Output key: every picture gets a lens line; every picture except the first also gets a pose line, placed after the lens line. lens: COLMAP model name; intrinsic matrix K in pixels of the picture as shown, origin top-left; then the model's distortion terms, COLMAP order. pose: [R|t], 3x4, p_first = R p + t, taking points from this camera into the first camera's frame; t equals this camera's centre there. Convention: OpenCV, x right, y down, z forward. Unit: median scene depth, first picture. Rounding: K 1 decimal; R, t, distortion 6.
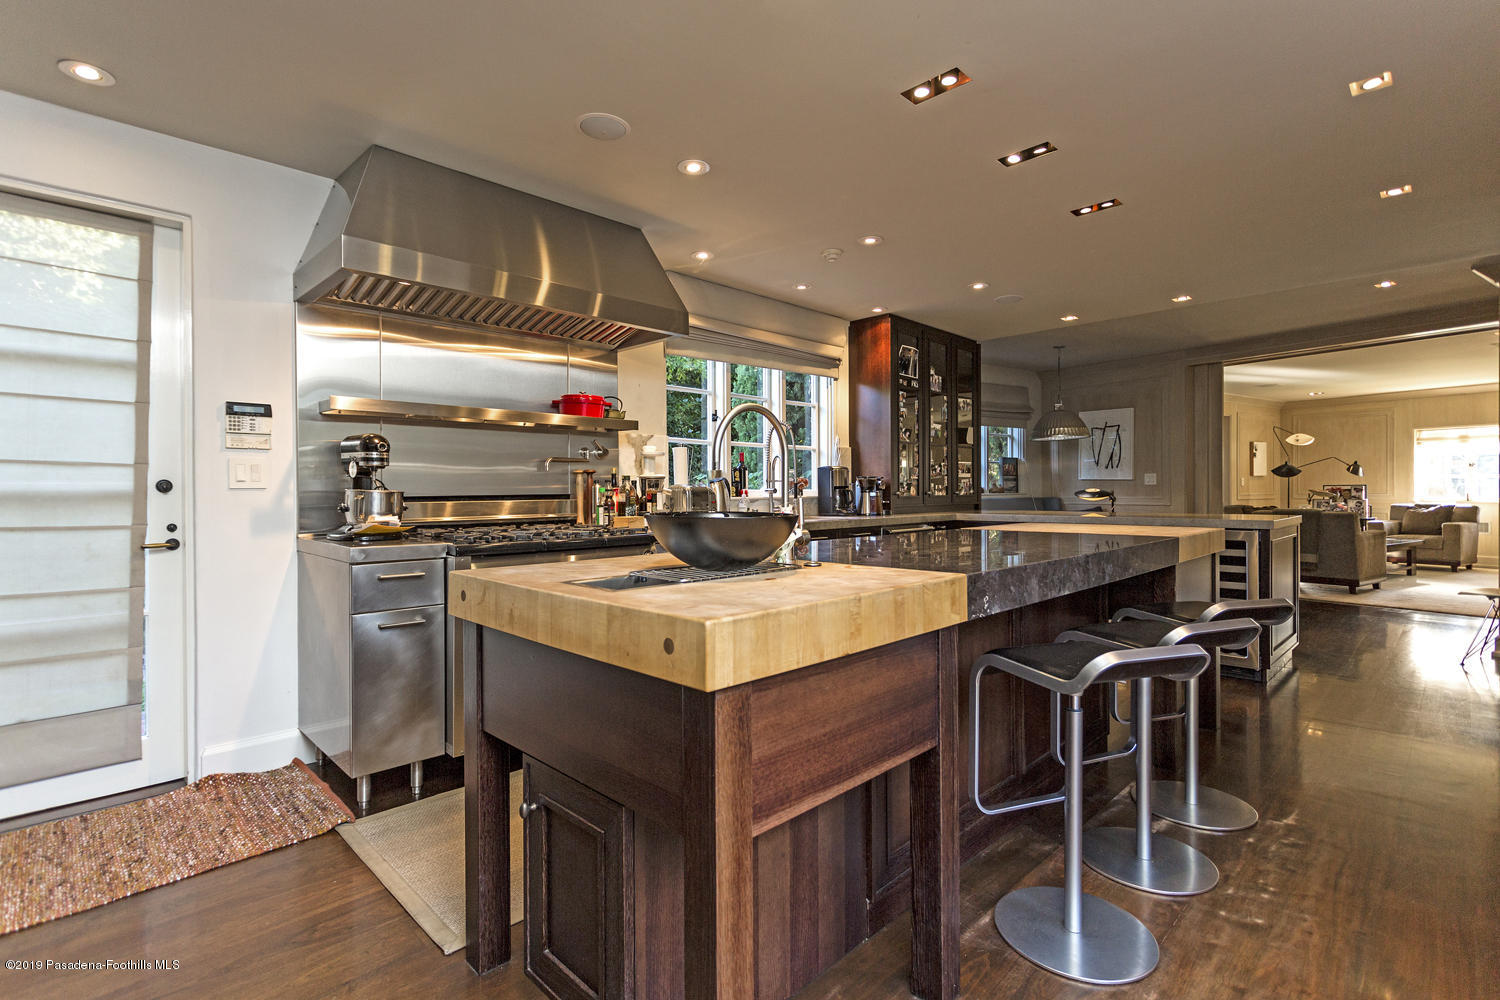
lens RADIAL K [[714.3, 0, 756.6], [0, 714.3, 489.1], [0, 0, 1]] dist [0.012143, 0.000098]
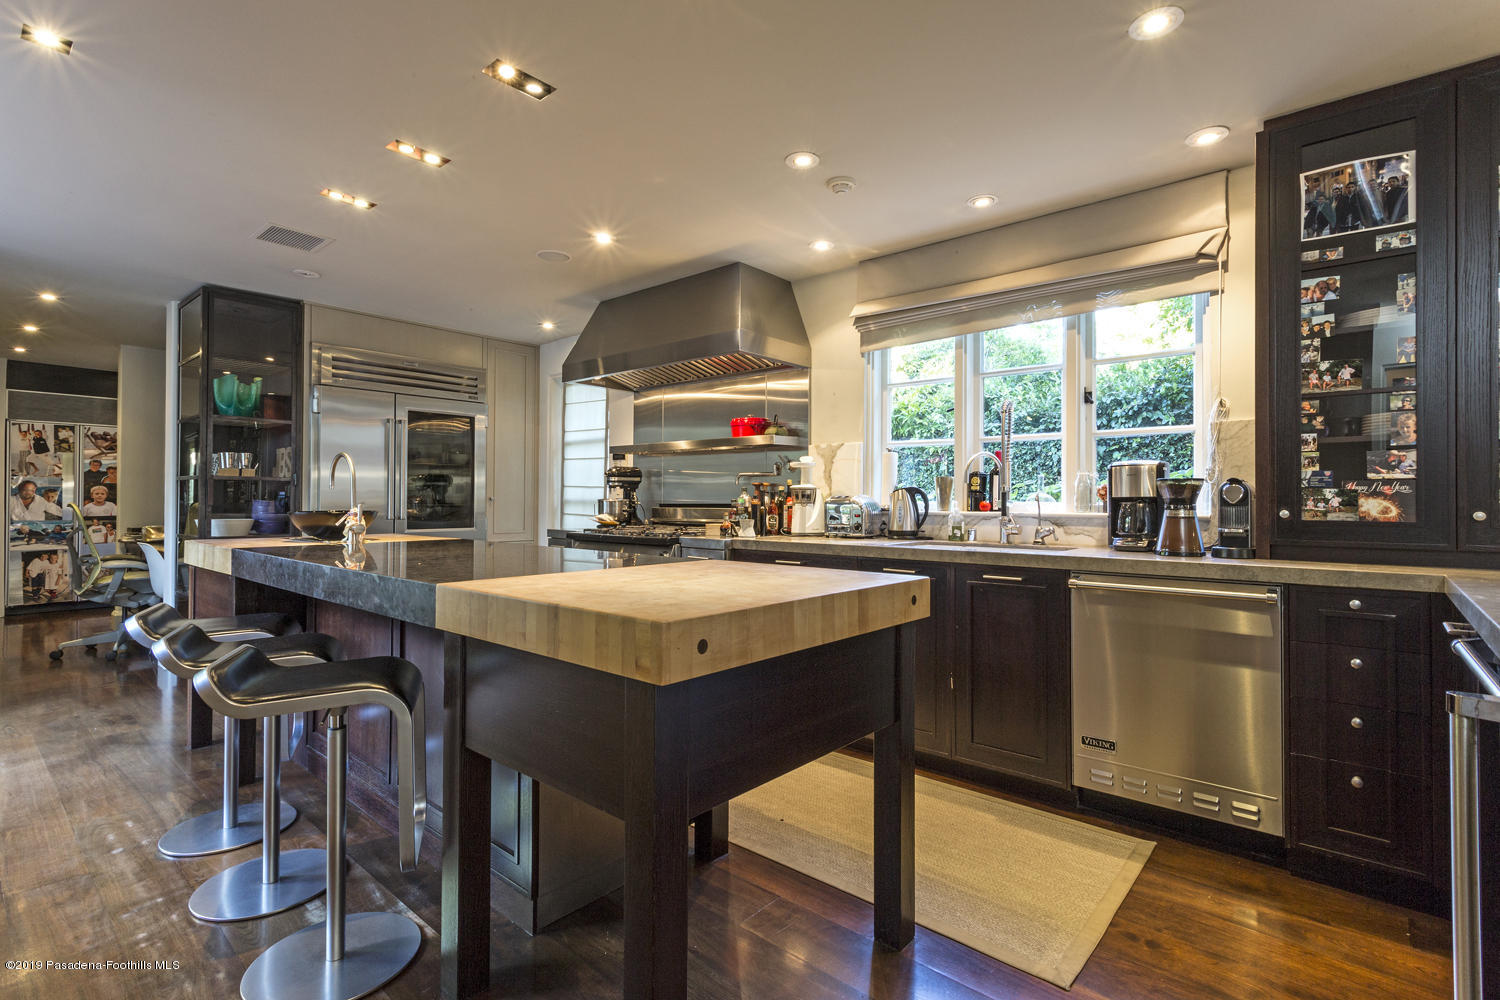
lens RADIAL K [[719.9, 0, 746.5], [0, 719.9, 496.7], [0, 0, 1]] dist [0.014913, 0.000796]
pose [[0.052973, -0.003198, -0.998591, 0.627254], [-0.007054, 0.999969, -0.003576, -0.000625], [0.998571, 0.007233, 0.052949, 0.640230]]
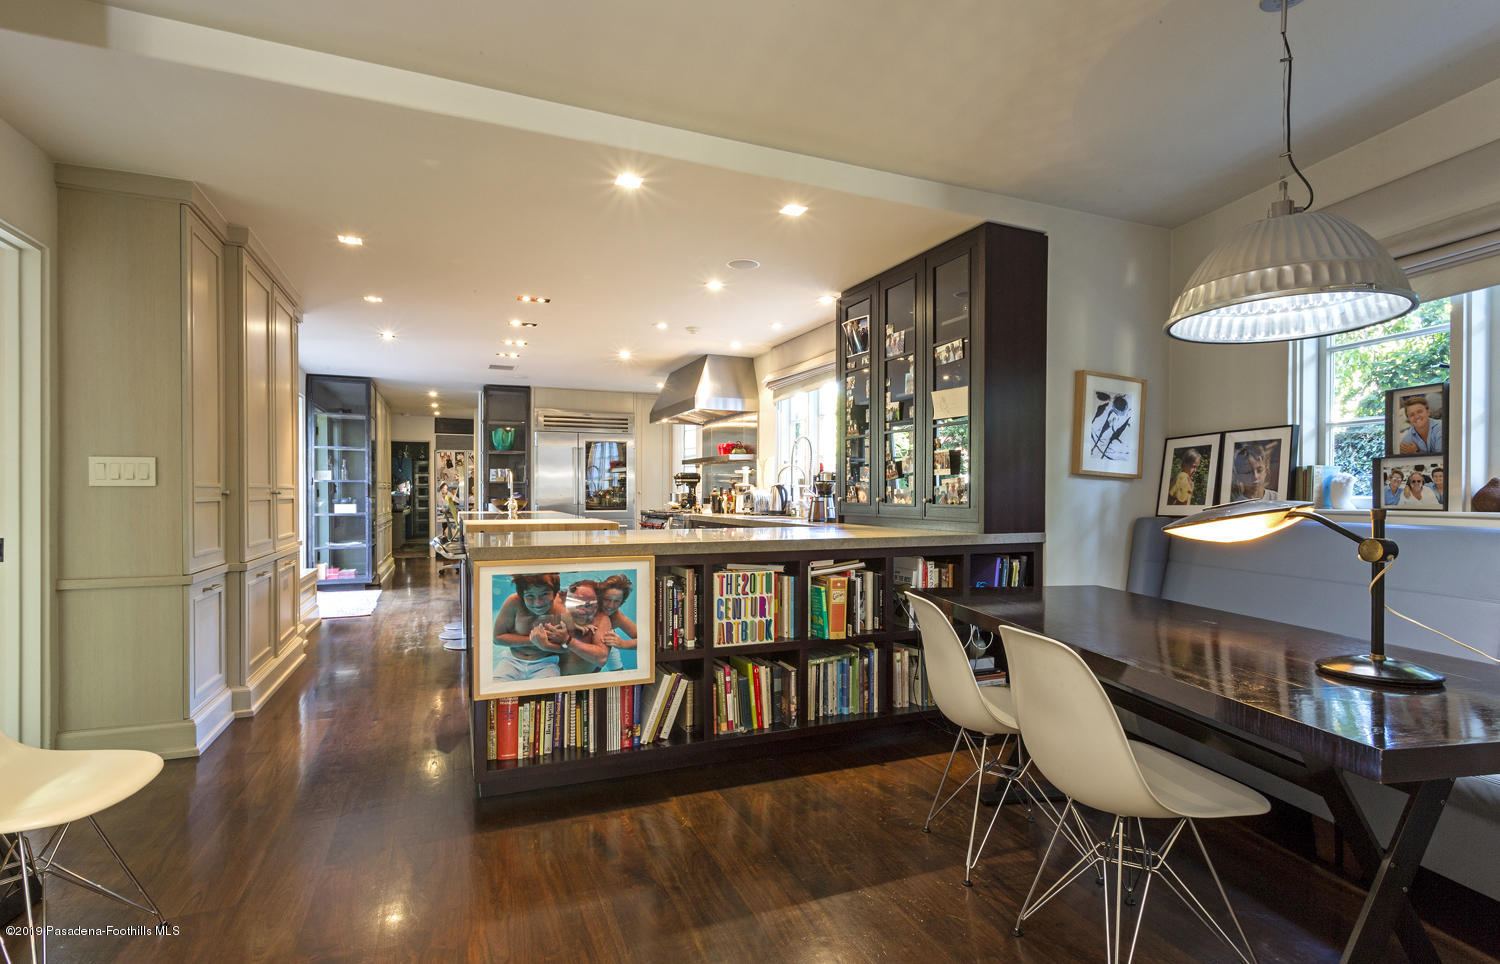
lens RADIAL K [[716.6, 0, 754.8], [0, 716.6, 500.7], [0, 0, 1]] dist [0.000255, -0.000002]
pose [[-0.376029, 0.011085, -0.926542, 1.028543], [-0.004097, 0.999899, 0.013625, -0.003322], [0.926599, 0.008919, -0.375945, 1.223425]]
